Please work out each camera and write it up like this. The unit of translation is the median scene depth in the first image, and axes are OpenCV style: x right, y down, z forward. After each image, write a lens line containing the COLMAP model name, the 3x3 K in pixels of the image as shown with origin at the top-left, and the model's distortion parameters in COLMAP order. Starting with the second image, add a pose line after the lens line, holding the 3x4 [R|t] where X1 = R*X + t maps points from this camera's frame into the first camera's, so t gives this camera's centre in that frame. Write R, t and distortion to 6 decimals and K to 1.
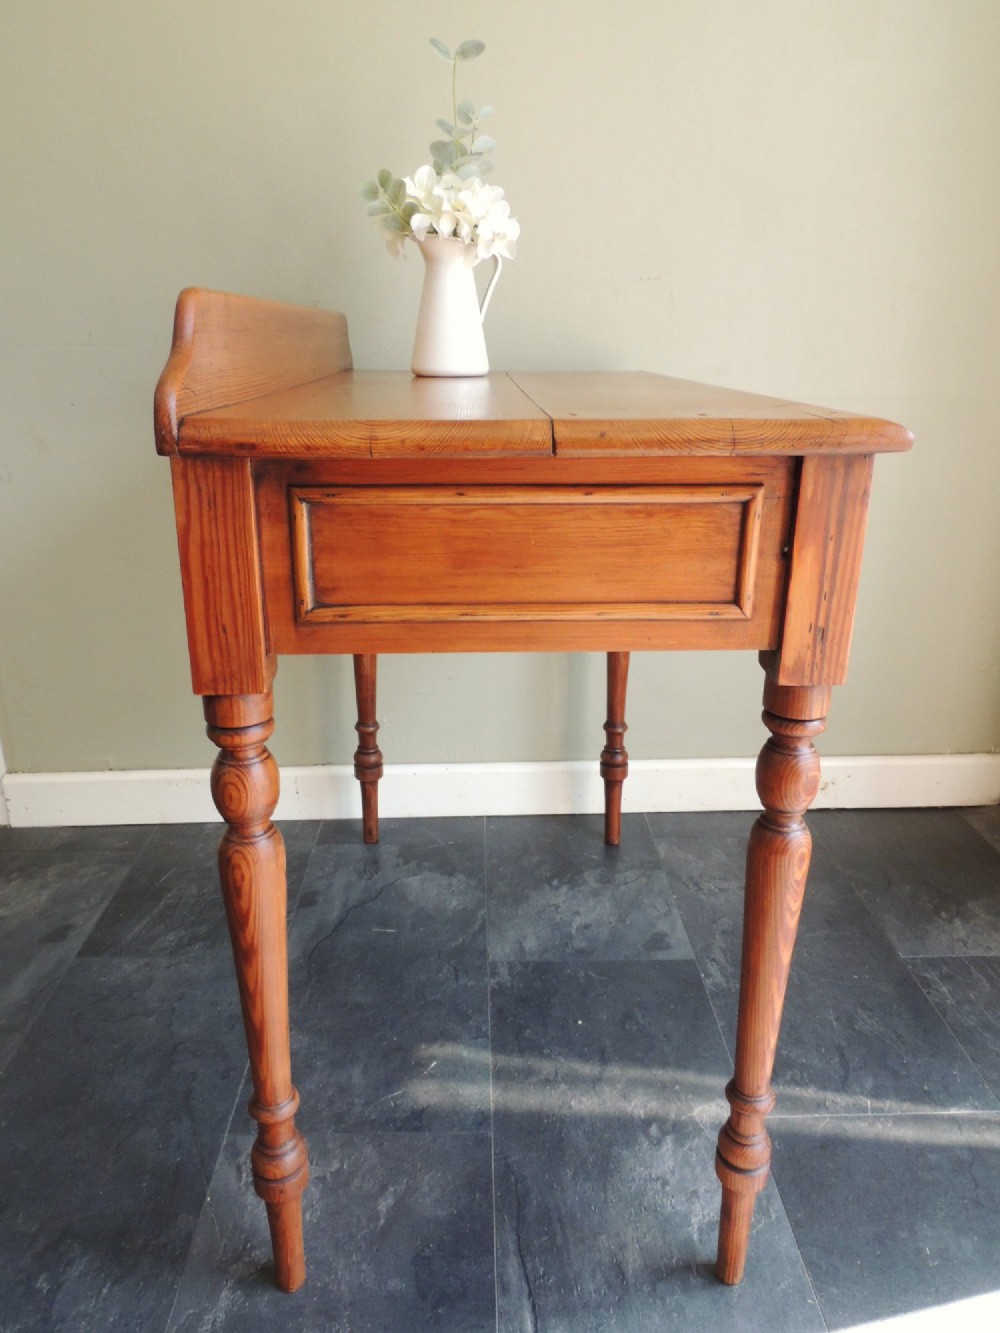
lens RADIAL K [[950.7, 0, 498.6], [0, 950.7, 667.7], [0, 0, 1]] dist [-0.013093, -0.007657]
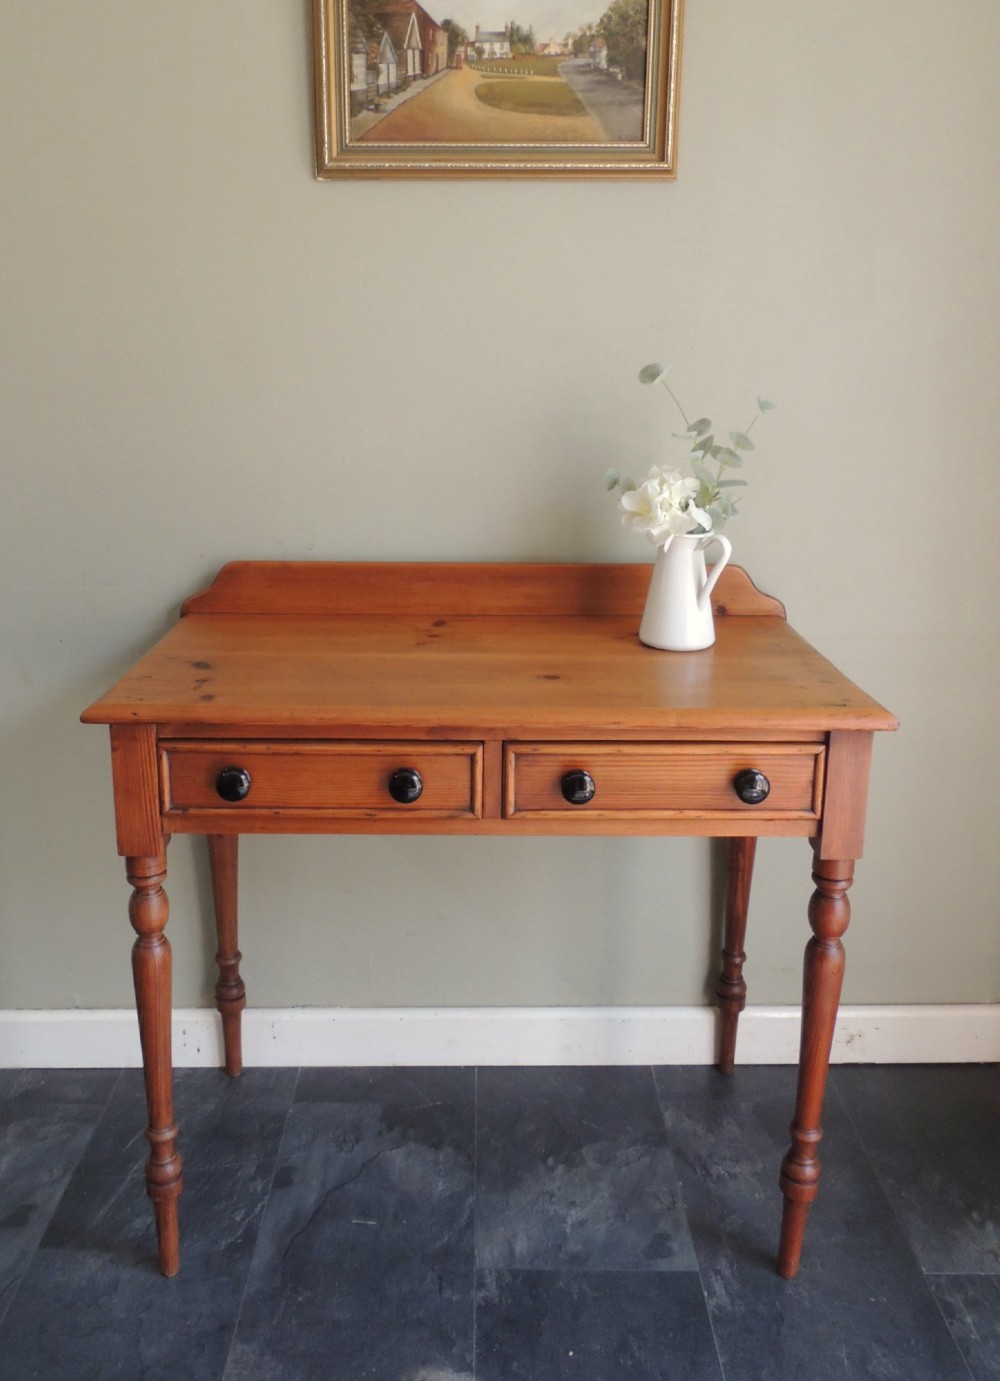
lens RADIAL K [[1134.1, 0, 469.5], [0, 1134.1, 588.8], [0, 0, 1]] dist [-0.023524, 0.003712]
pose [[0.999387, 0.009487, -0.033689, 0.014874], [-0.013517, 0.992500, -0.121492, -0.224894], [0.032284, 0.121873, 0.992021, -0.182128]]
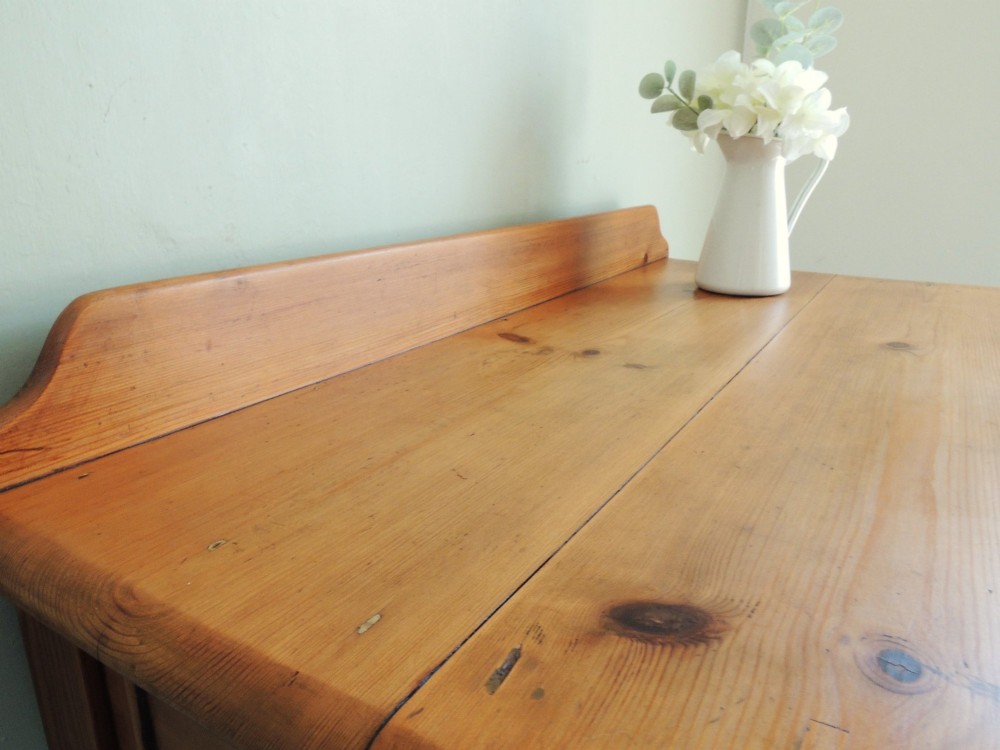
lens RADIAL K [[713.2, 0, 501.0], [0, 713.2, 372.9], [0, 0, 1]] dist [-0.013093, -0.007657]
pose [[0.554138, -0.248186, 0.794566, -0.432073], [0.274148, 0.955681, 0.107318, -0.370792], [-0.785986, 0.158360, 0.597619, 0.832248]]
